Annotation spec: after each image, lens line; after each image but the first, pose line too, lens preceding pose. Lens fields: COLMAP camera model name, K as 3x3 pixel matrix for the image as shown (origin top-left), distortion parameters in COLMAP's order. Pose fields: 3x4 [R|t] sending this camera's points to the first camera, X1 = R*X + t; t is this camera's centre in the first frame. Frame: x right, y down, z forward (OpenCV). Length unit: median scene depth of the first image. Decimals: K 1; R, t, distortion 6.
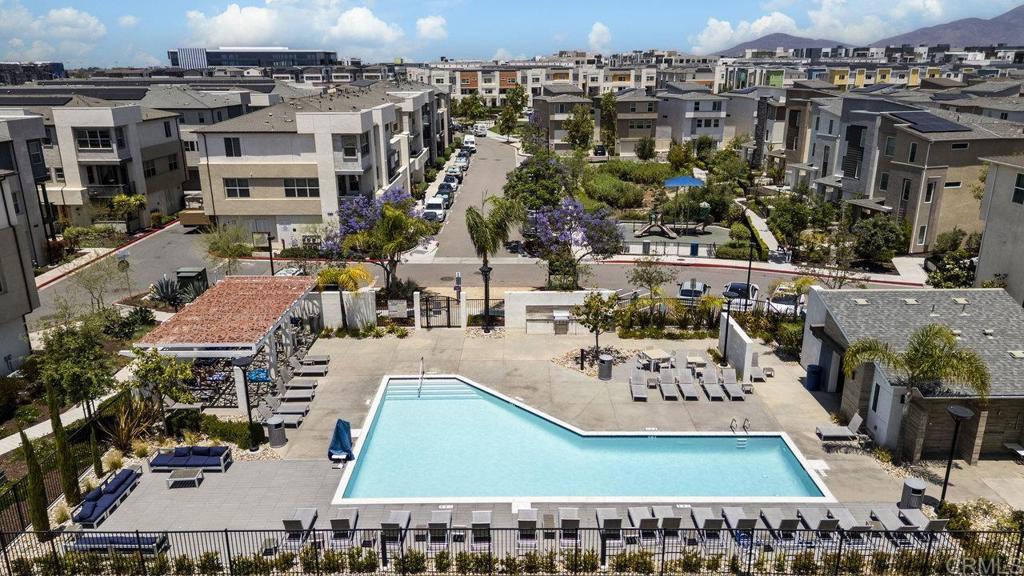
lens RADIAL K [[718.8, 0, 510.5], [0, 718.8, 282.4], [0, 0, 1]] dist [0.074293, -0.076280]
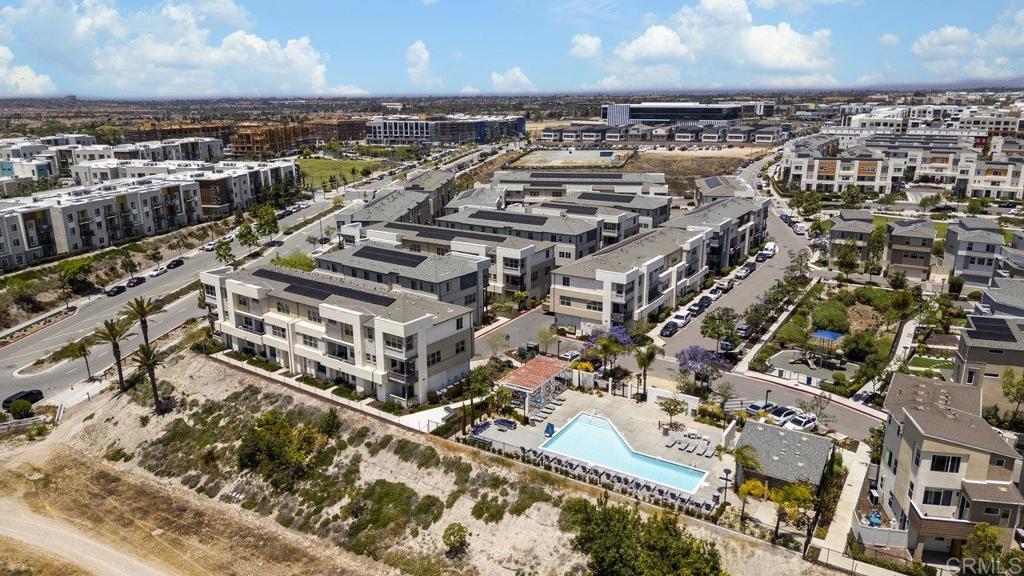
lens RADIAL K [[718.8, 0, 510.5], [0, 718.8, 282.4], [0, 0, 1]] dist [0.074293, -0.076280]
pose [[0.847800, 0.143463, -0.510543, 0.512506], [-0.156521, 0.987518, 0.017576, -0.196682], [0.506692, 0.065010, 0.859673, -0.804764]]
